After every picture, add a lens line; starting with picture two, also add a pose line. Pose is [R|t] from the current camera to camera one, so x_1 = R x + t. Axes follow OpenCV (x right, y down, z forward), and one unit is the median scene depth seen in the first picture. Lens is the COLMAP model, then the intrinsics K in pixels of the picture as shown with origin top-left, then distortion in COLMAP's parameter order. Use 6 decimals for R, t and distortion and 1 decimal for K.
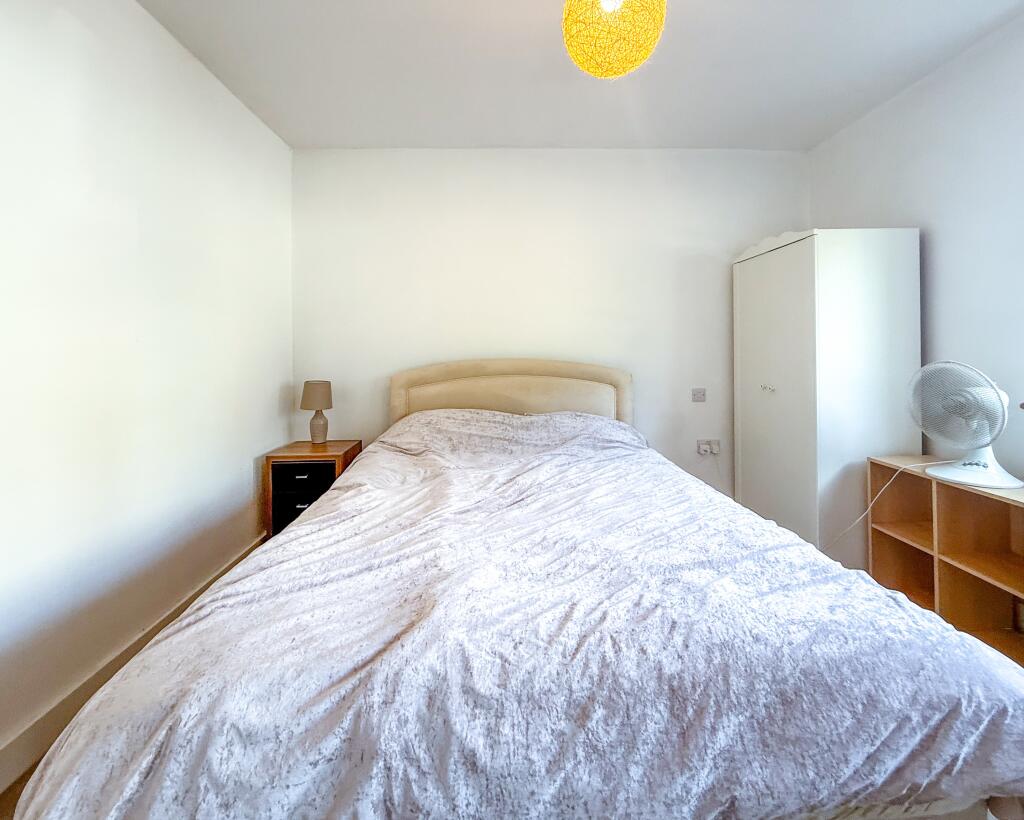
lens RADIAL K [[434.0, 0, 512.3], [0, 434.0, 349.8], [0, 0, 1]] dist [0.003735, 0.000473]
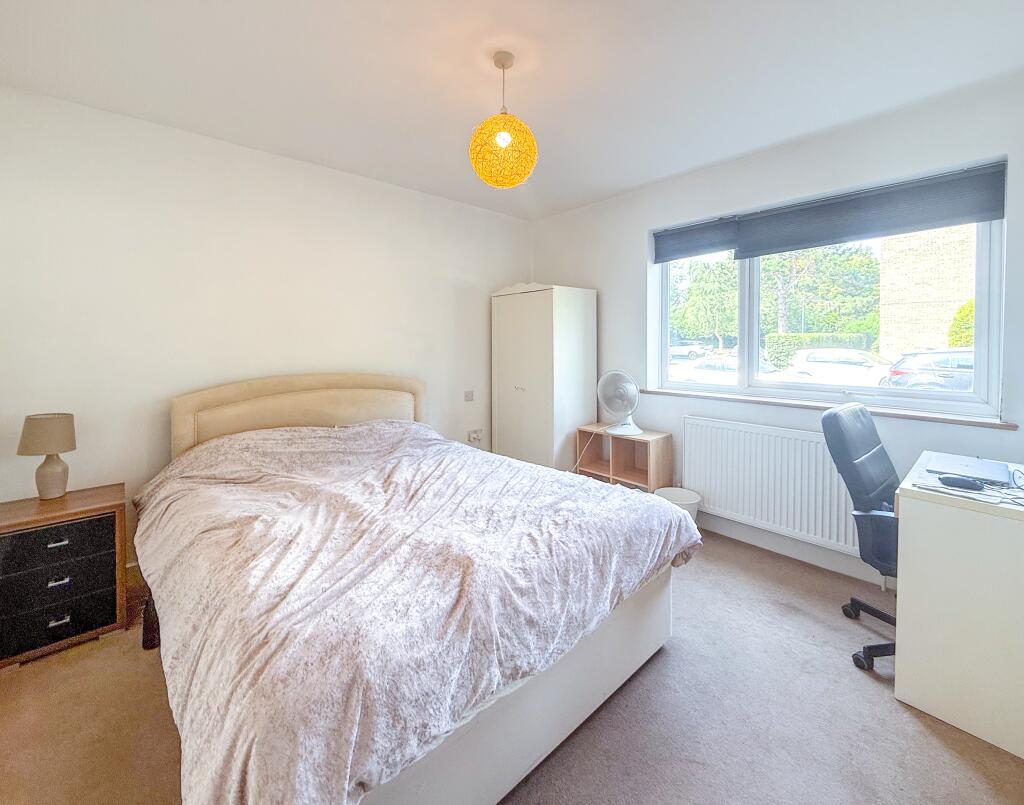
lens RADIAL K [[430.6, 0, 512.4], [0, 430.6, 348.1], [0, 0, 1]] dist [0.013701, 0.000058]
pose [[0.768707, 0.000233, 0.639601, -0.378380], [-0.002108, 0.999995, 0.002169, -0.053779], [-0.639598, -0.003015, 0.768704, -0.093006]]
